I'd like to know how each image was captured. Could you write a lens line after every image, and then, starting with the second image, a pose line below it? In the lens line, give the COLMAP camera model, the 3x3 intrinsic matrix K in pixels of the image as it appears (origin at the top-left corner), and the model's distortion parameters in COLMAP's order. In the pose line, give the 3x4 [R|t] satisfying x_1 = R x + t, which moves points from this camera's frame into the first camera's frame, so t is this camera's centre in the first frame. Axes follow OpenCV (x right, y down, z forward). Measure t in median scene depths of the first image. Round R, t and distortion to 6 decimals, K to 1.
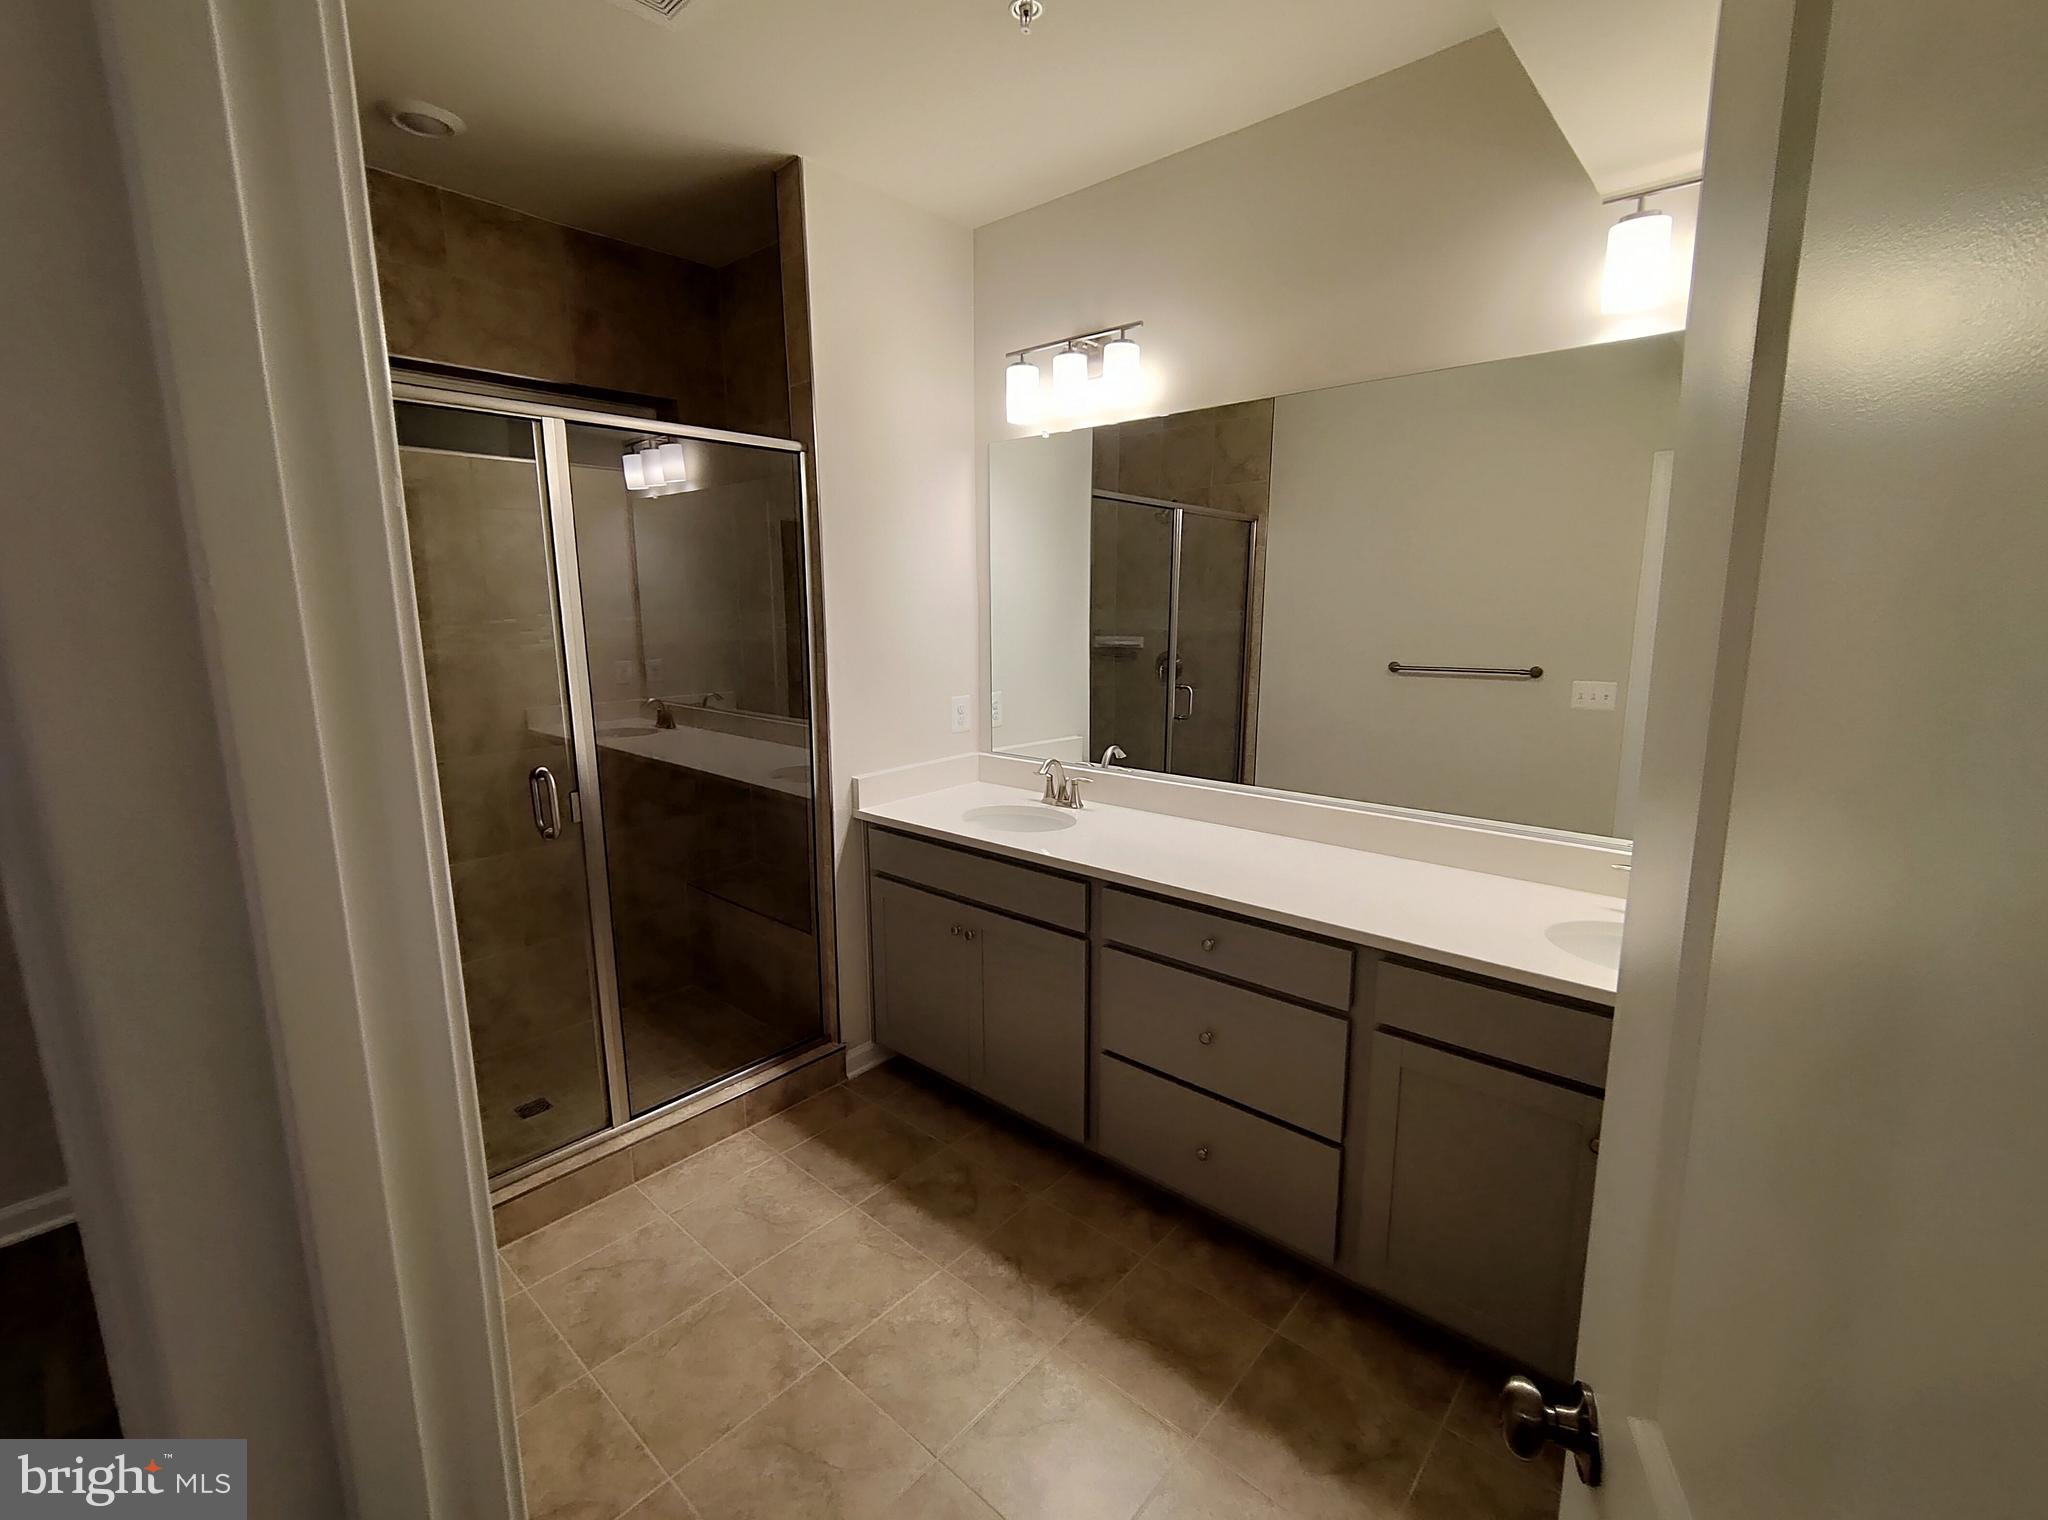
lens RADIAL K [[894.2, 0, 1030.6], [0, 894.2, 757.7], [0, 0, 1]] dist [-0.001021, 0.000260]
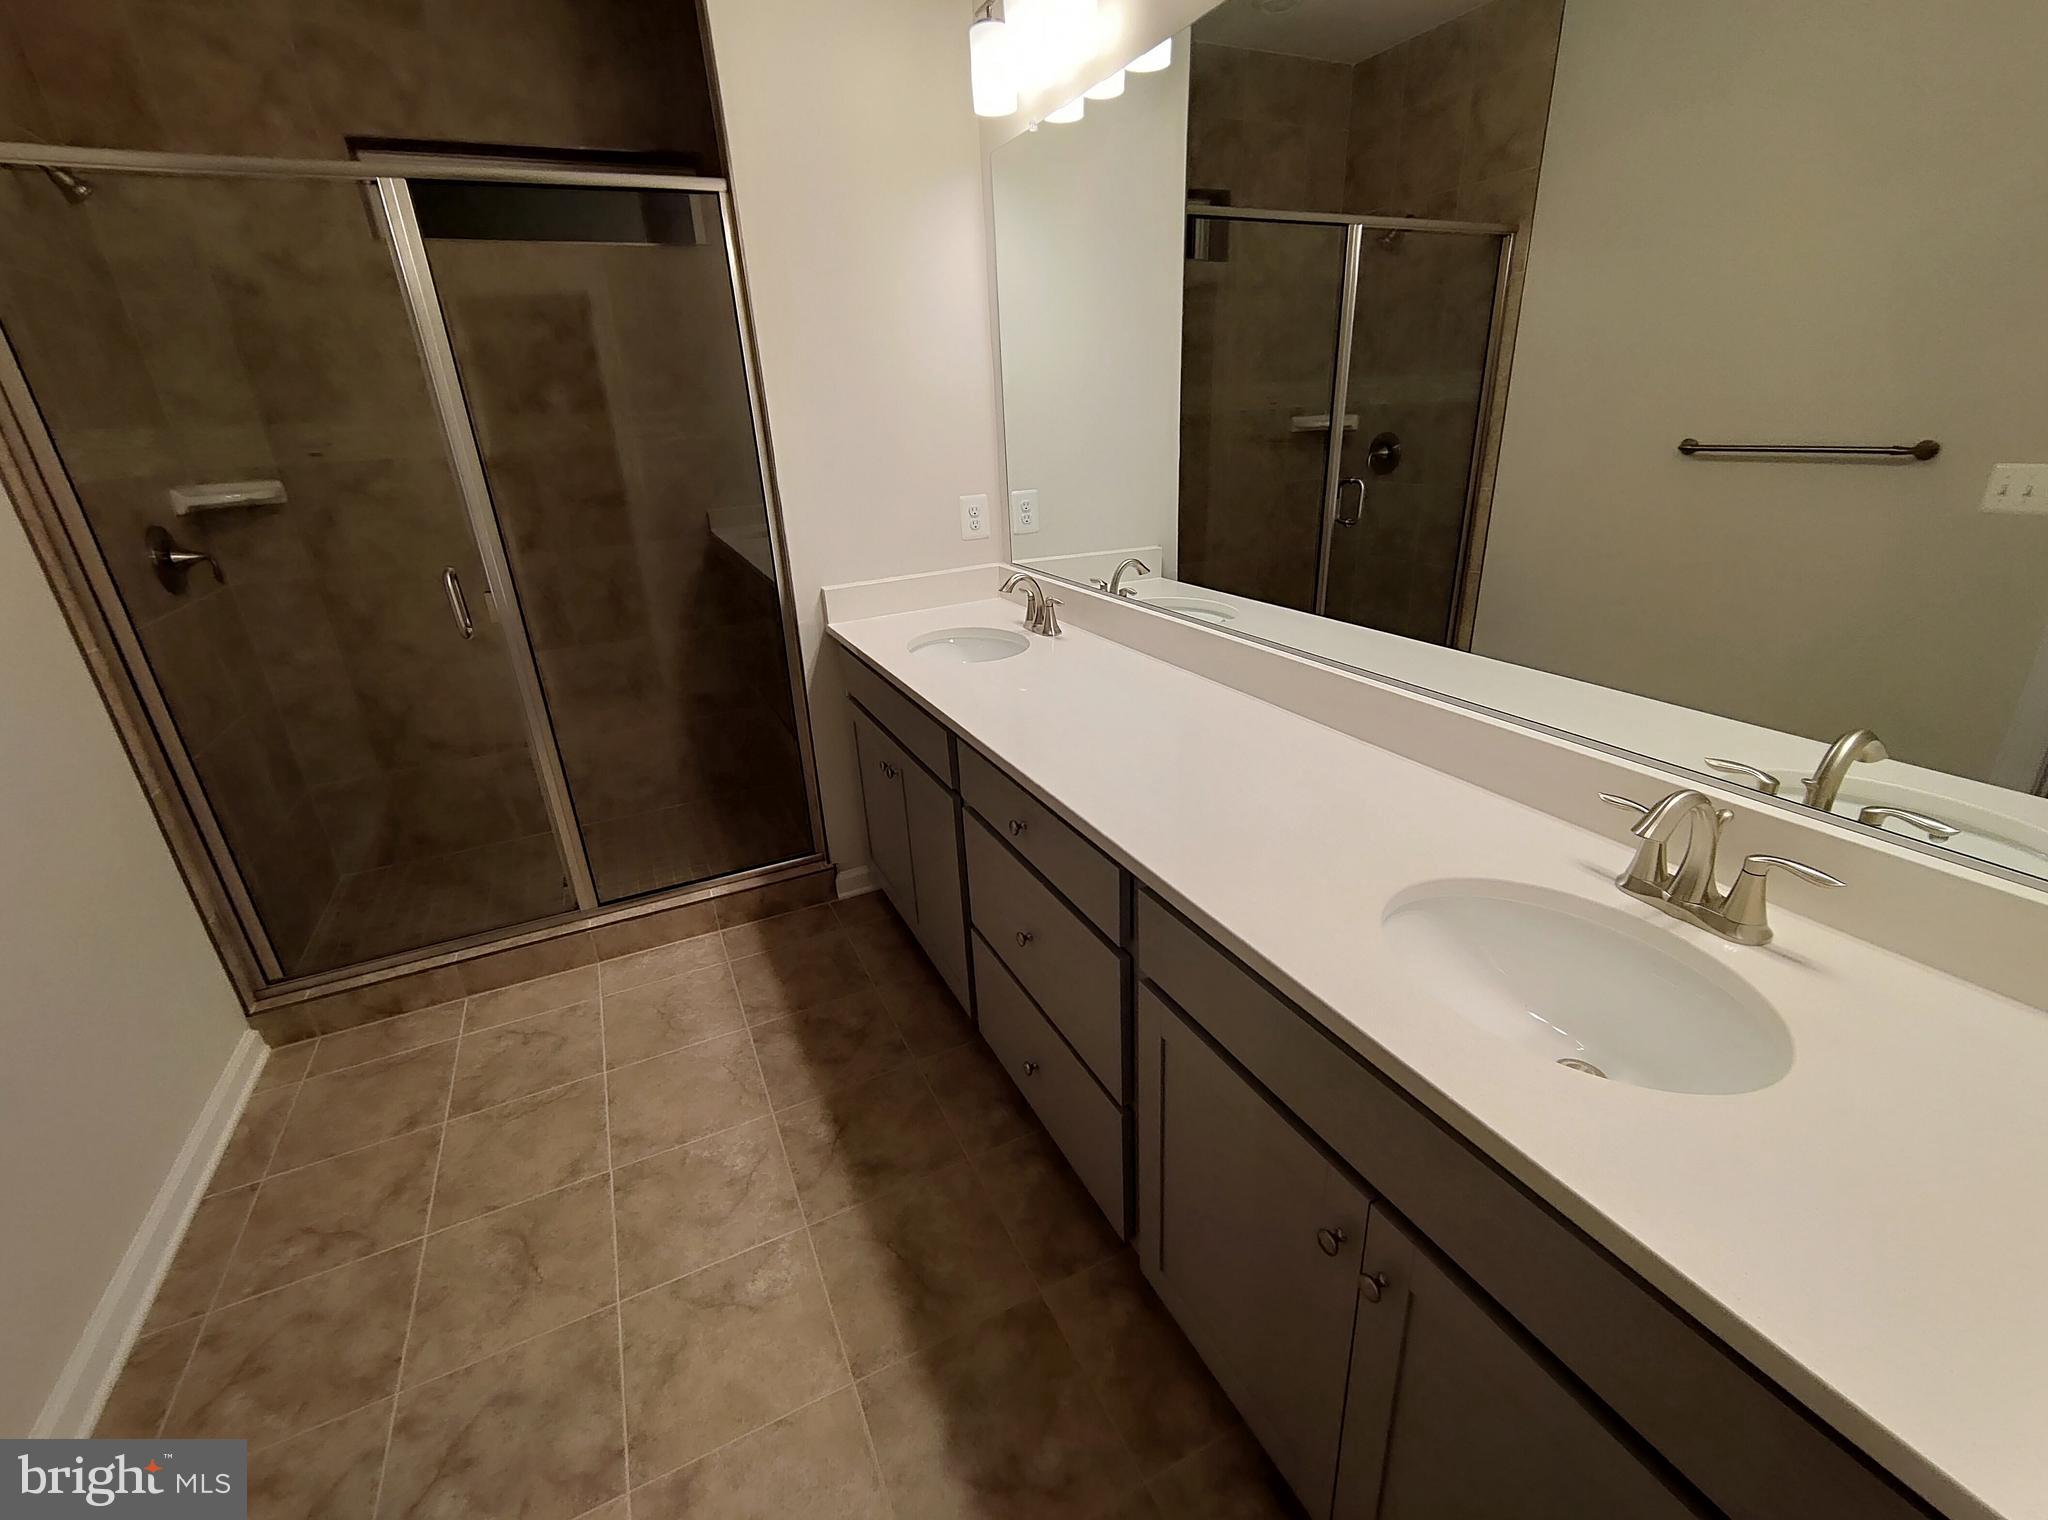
lens RADIAL K [[886.5, 0, 1024.0], [0, 886.5, 760.0], [0, 0, 1]] dist [-0.000461, 0.000171]
pose [[0.918920, 0.108639, -0.379188, 0.397904], [-0.022806, 0.974348, 0.223889, -0.016759], [0.393784, -0.197089, 0.897825, 0.271477]]
